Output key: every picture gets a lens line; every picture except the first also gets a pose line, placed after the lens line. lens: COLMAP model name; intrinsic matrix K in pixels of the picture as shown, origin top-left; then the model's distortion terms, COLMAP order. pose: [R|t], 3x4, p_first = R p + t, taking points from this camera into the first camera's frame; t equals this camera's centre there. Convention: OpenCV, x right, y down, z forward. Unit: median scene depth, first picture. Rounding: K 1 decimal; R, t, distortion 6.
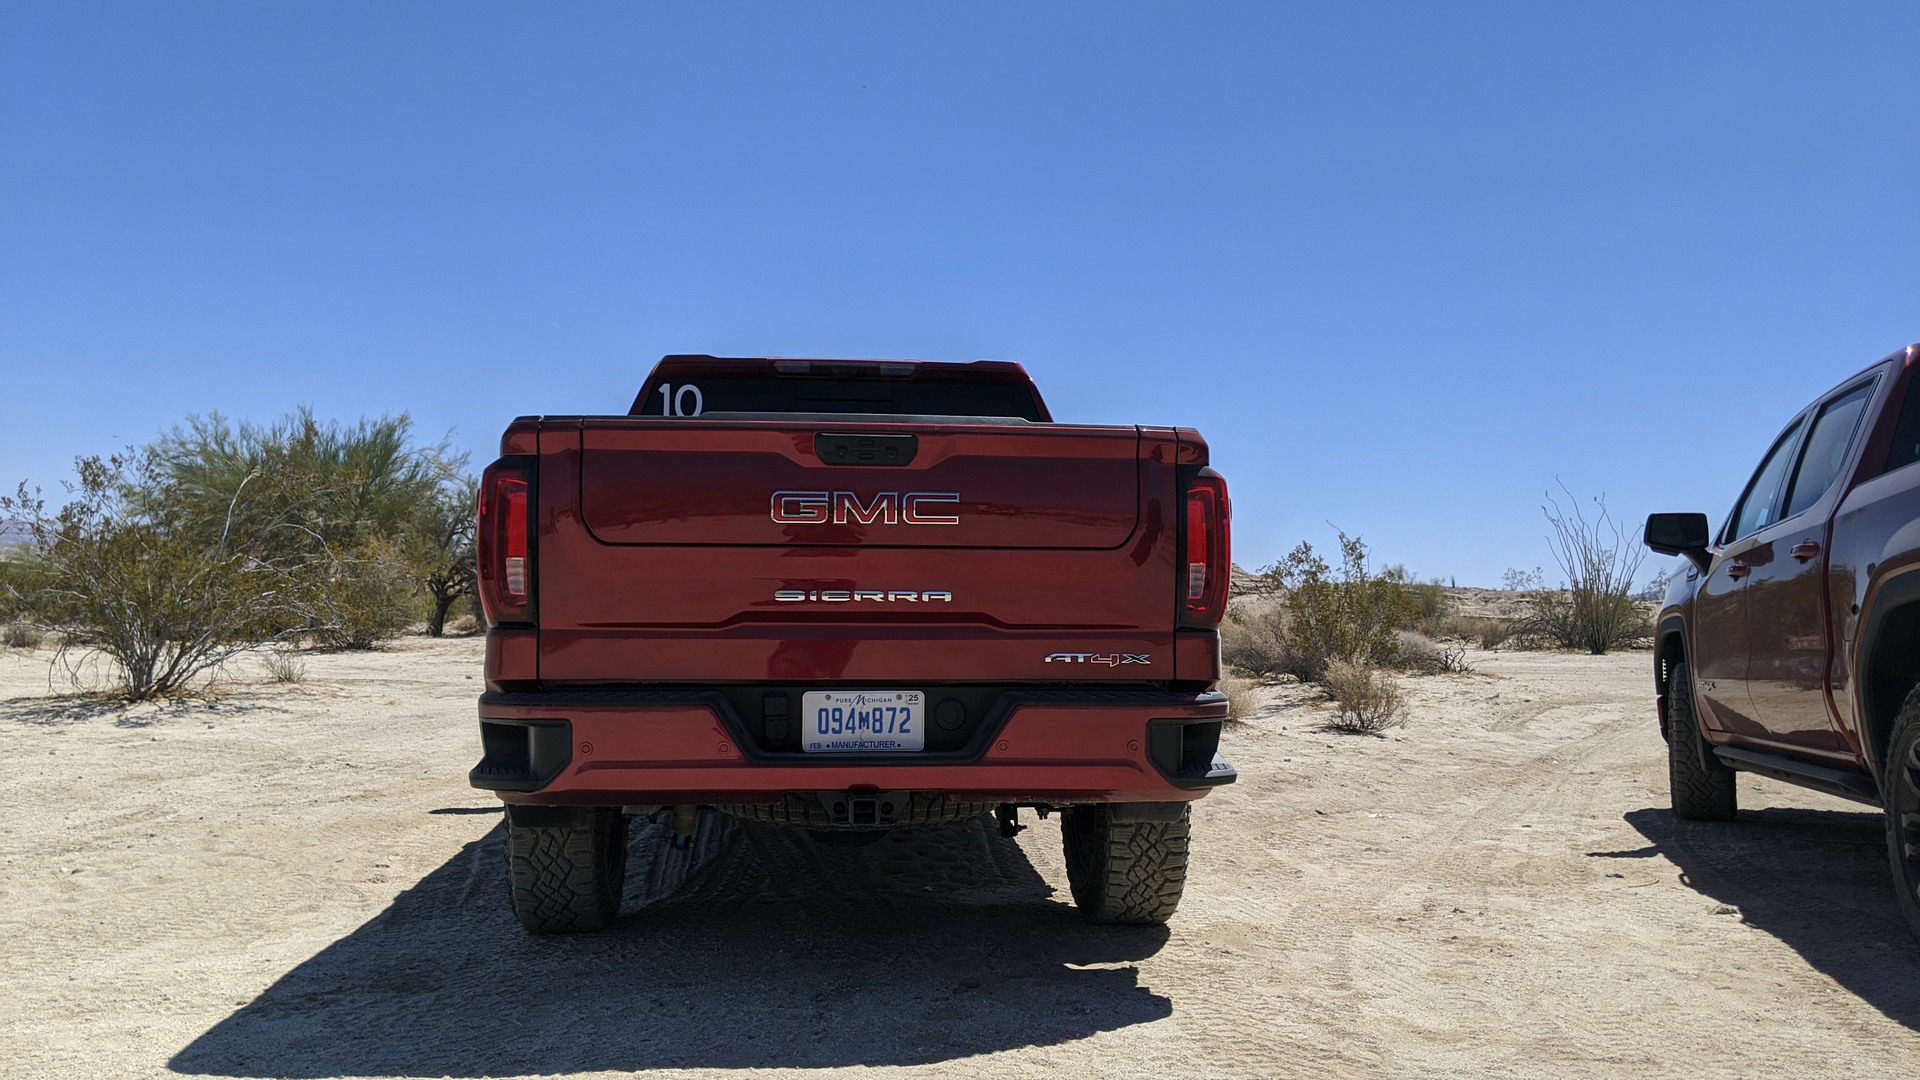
lens RADIAL K [[1584.2, 0, 965.8], [0, 1584.2, 539.8], [0, 0, 1]] dist [0.045542, -0.105361]
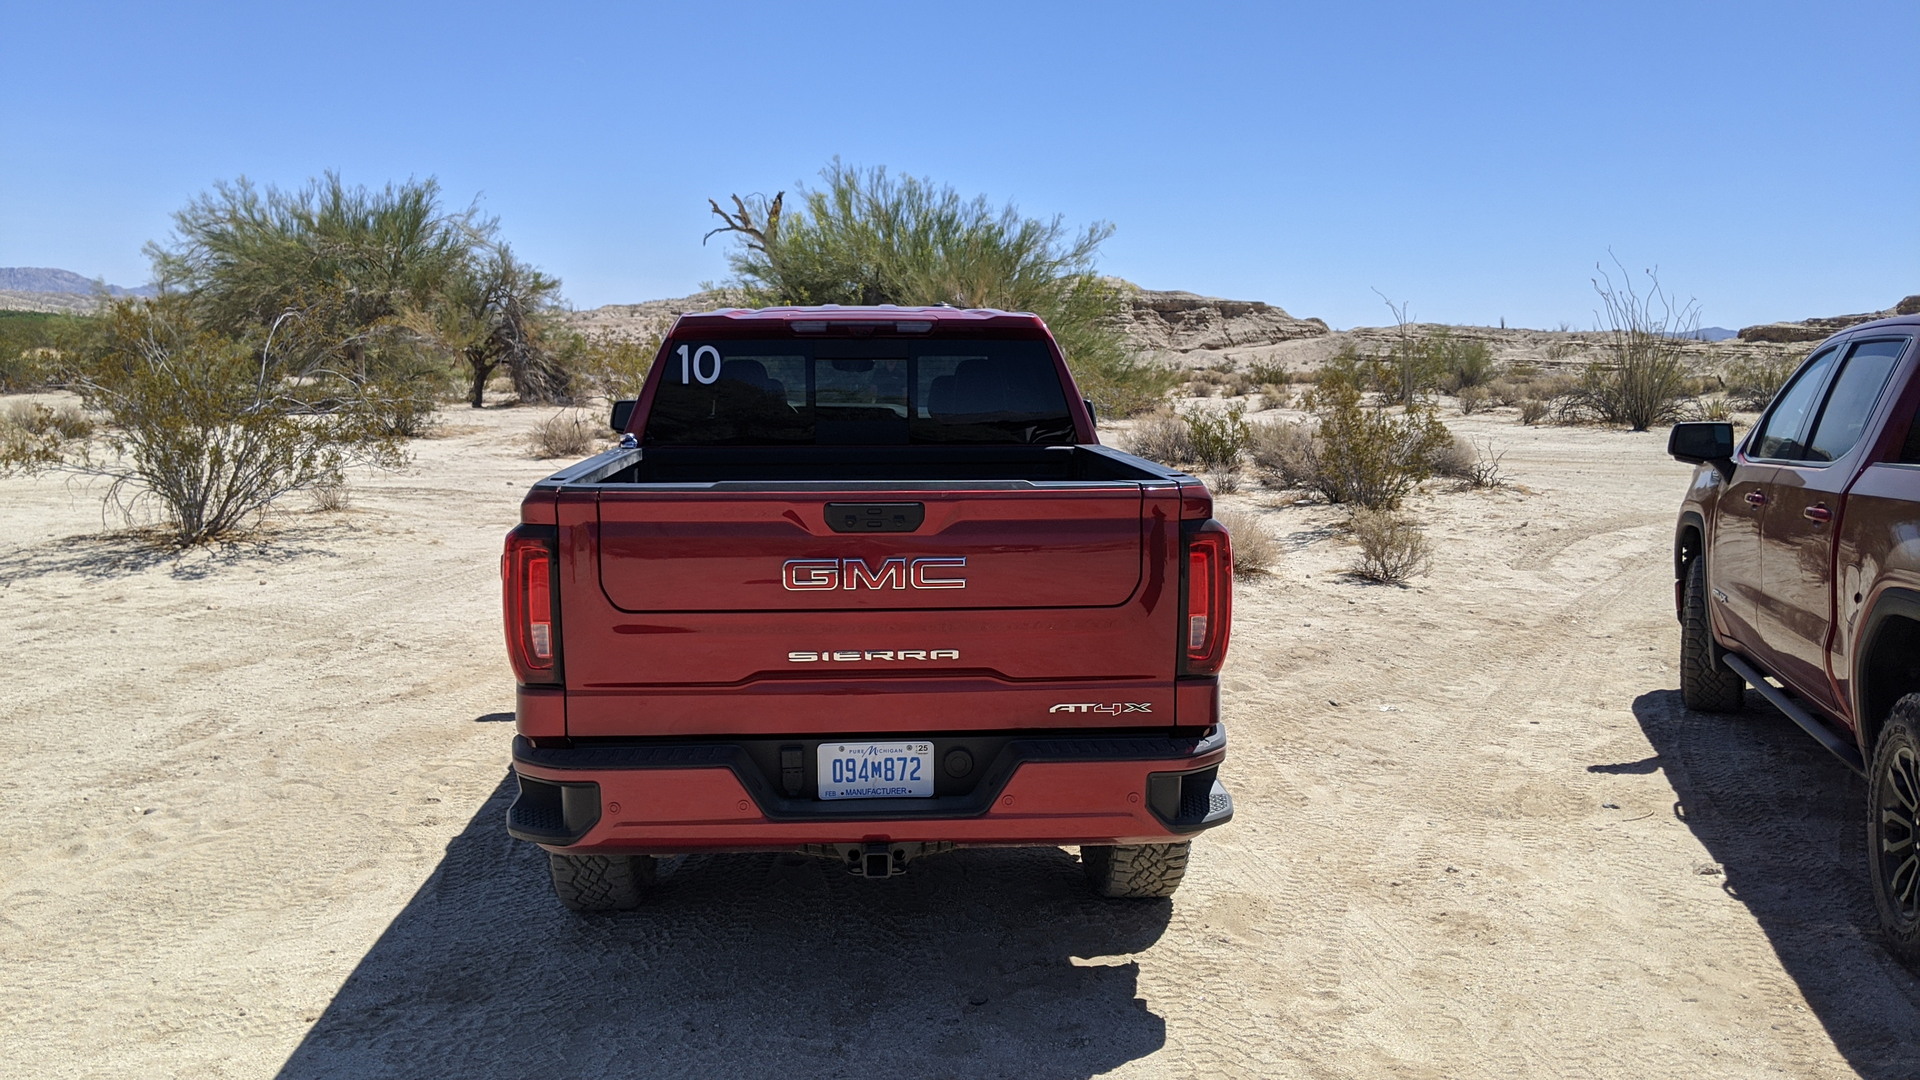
lens RADIAL K [[1589.3, 0, 958.8], [0, 1589.3, 545.2], [0, 0, 1]] dist [0.033563, -0.081595]
pose [[0.999586, -0.001492, -0.028742, 0.015298], [0.006129, 0.986784, 0.161927, -0.149029], [0.028120, -0.162037, 0.986384, -0.010290]]
